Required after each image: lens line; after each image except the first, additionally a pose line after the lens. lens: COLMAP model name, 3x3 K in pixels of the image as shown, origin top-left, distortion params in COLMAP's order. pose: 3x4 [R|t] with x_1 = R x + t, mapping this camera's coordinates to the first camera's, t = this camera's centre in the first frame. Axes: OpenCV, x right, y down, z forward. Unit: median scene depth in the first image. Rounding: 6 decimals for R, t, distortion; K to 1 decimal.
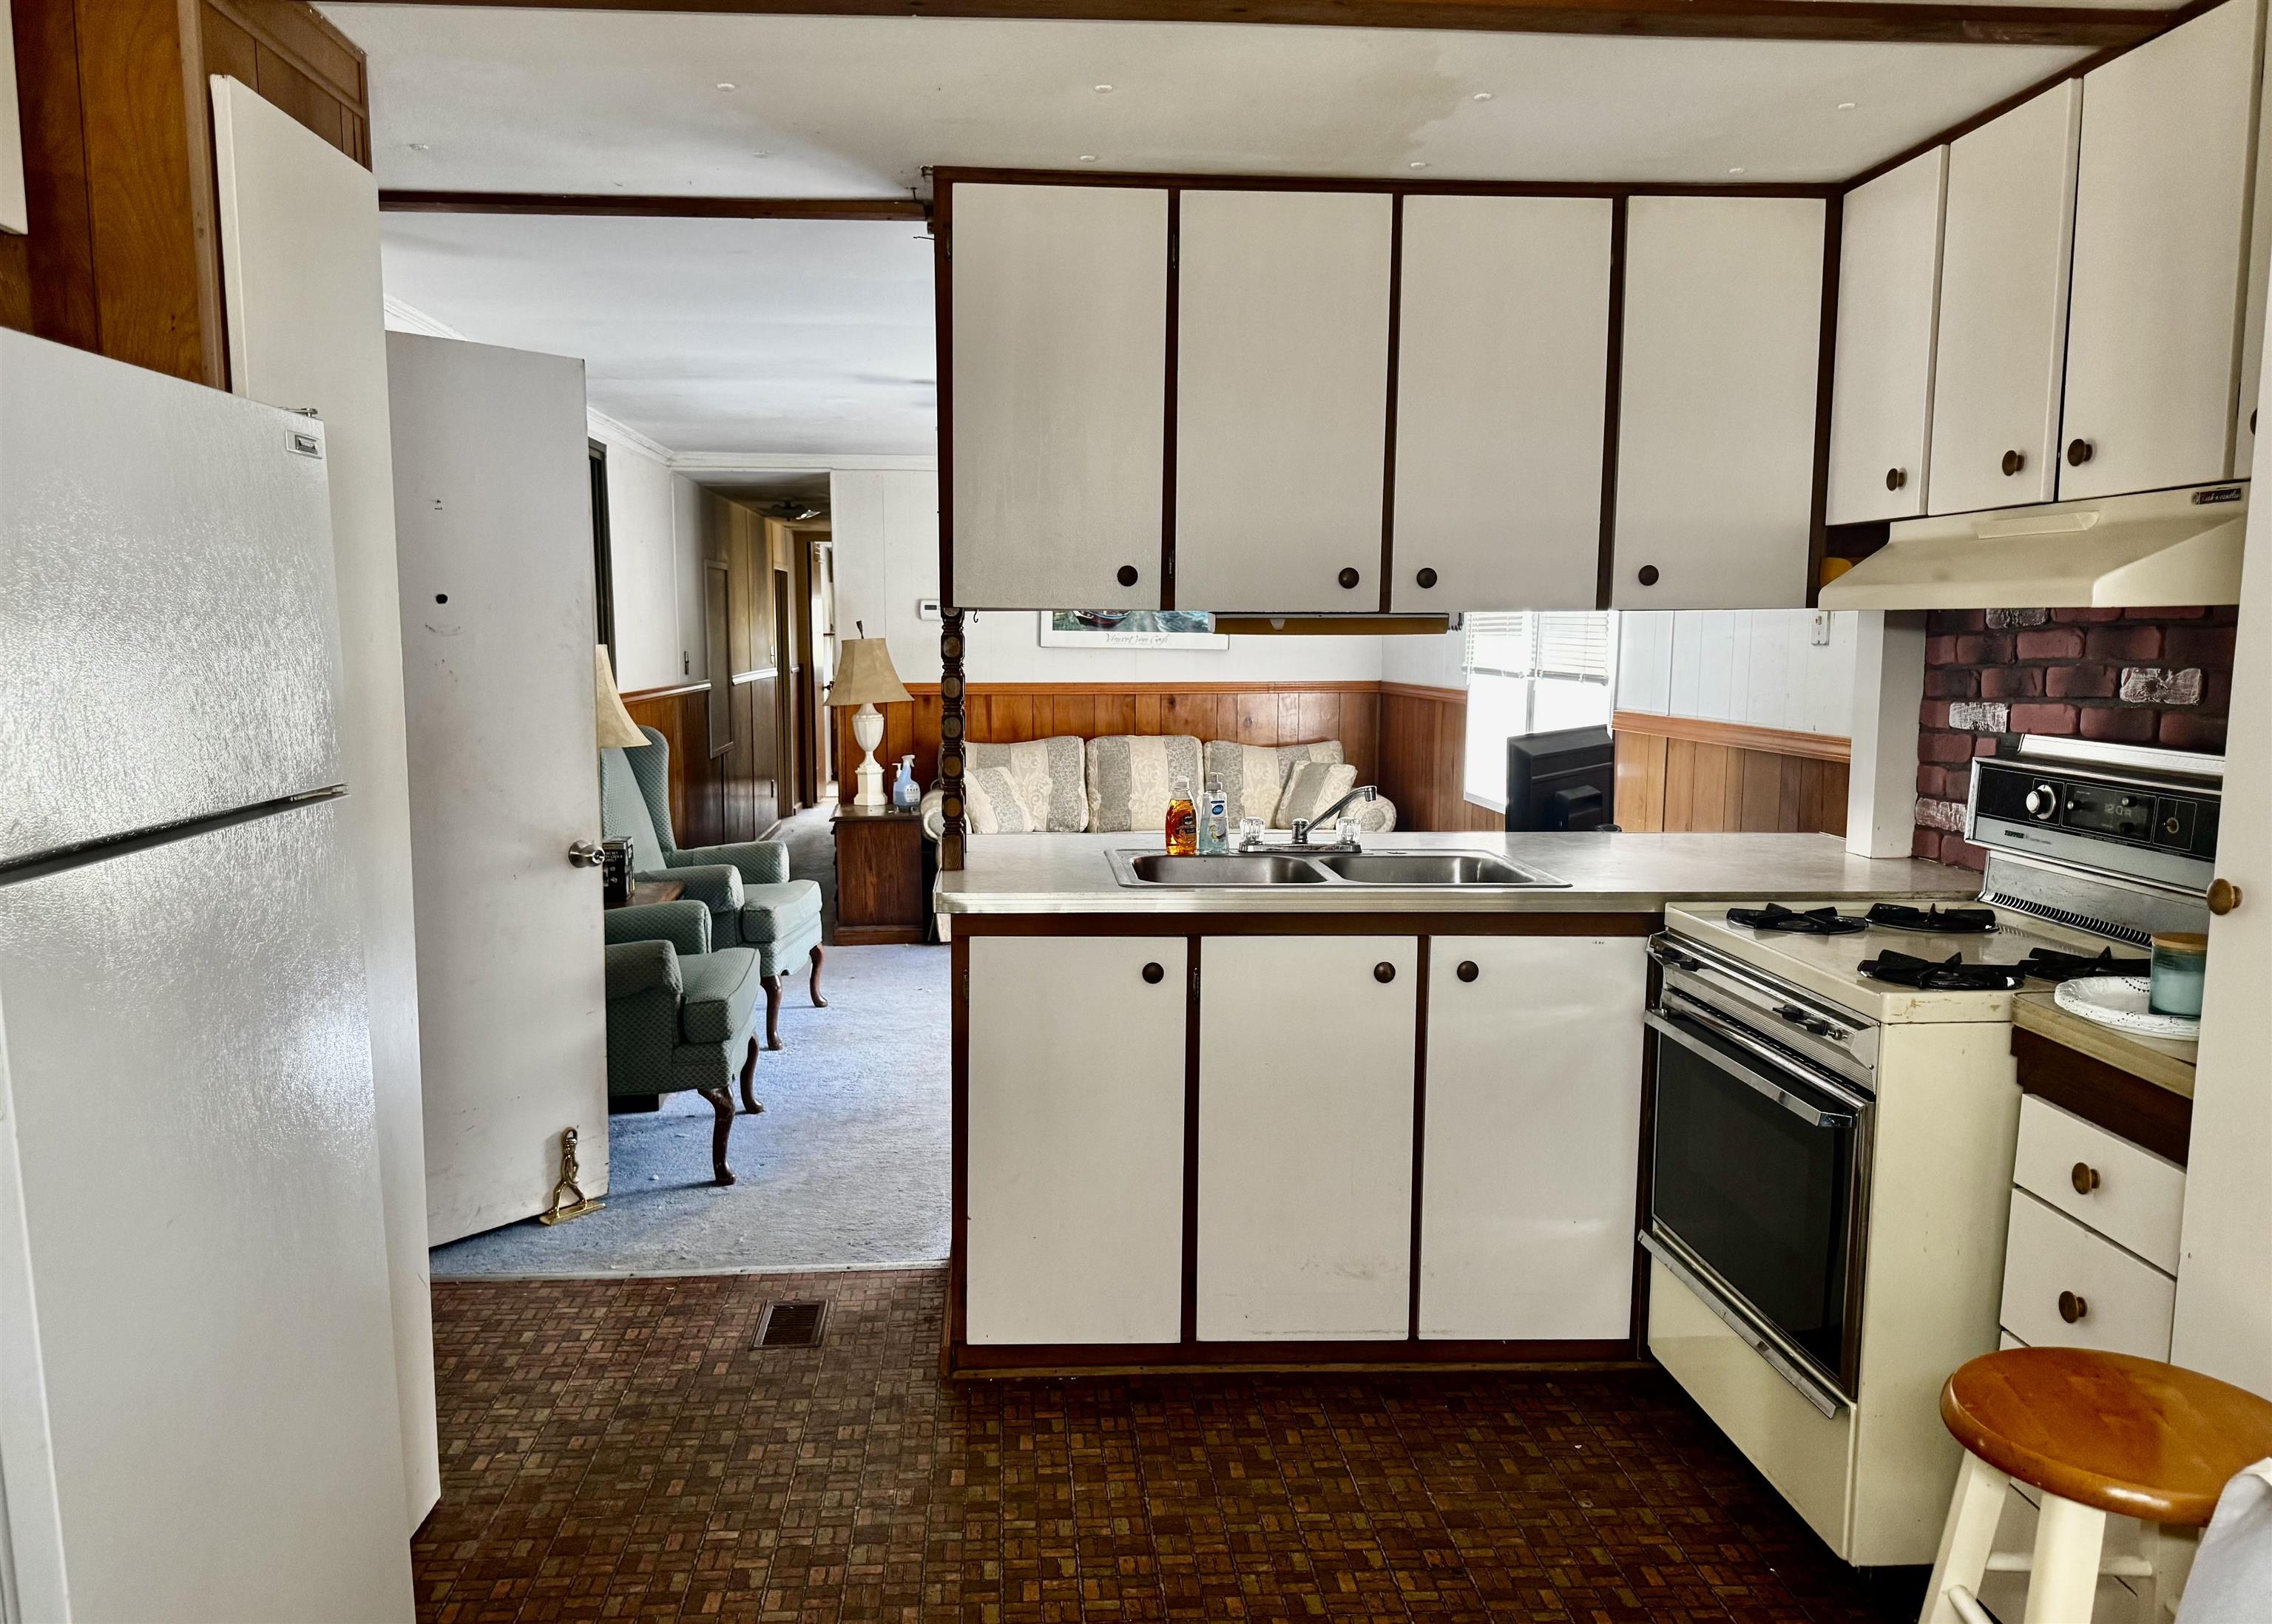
lens RADIAL K [[1744.8, 0, 1136.0], [0, 1744.8, 812.0], [0, 0, 1]] dist [0.032909, -0.003189]
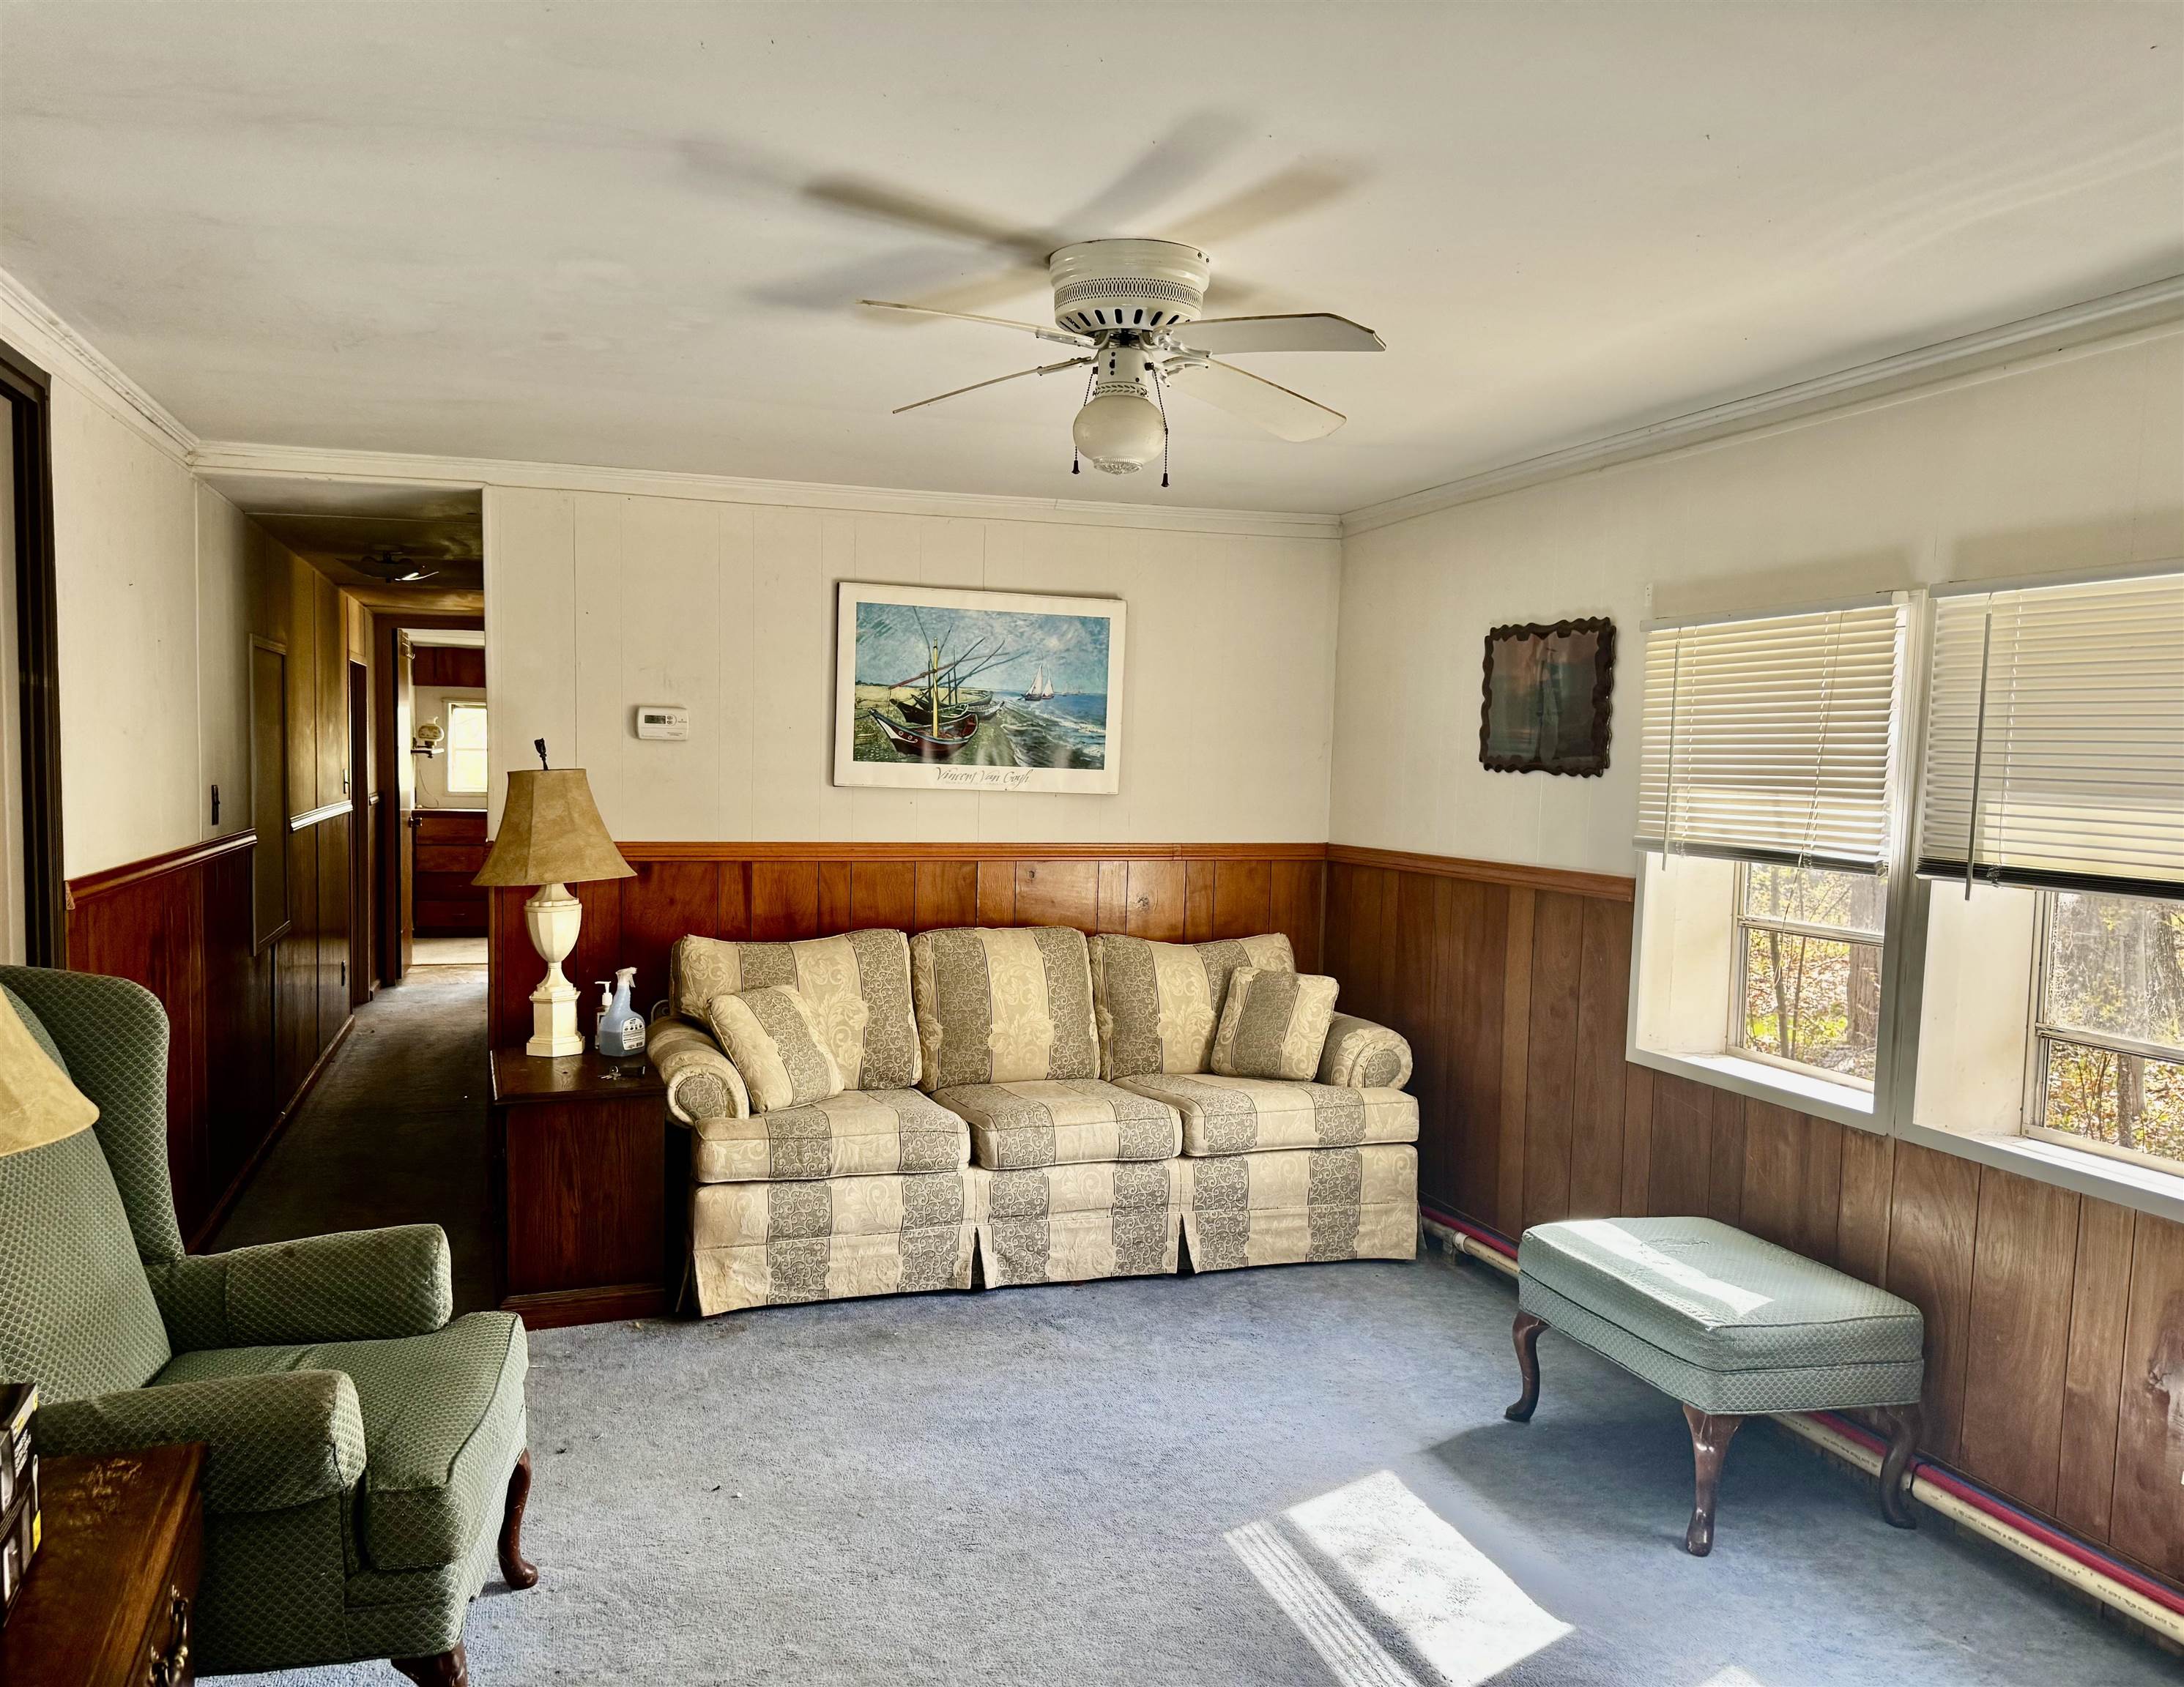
lens RADIAL K [[1652.3, 0, 1092.0], [0, 1652.3, 843.5], [0, 0, 1]] dist [0.072807, -0.141685]
pose [[0.972481, 0.007126, 0.232871, -0.105532], [0.004144, 0.998845, -0.047871, -0.046000], [-0.232944, 0.047518, 0.971329, 0.406695]]
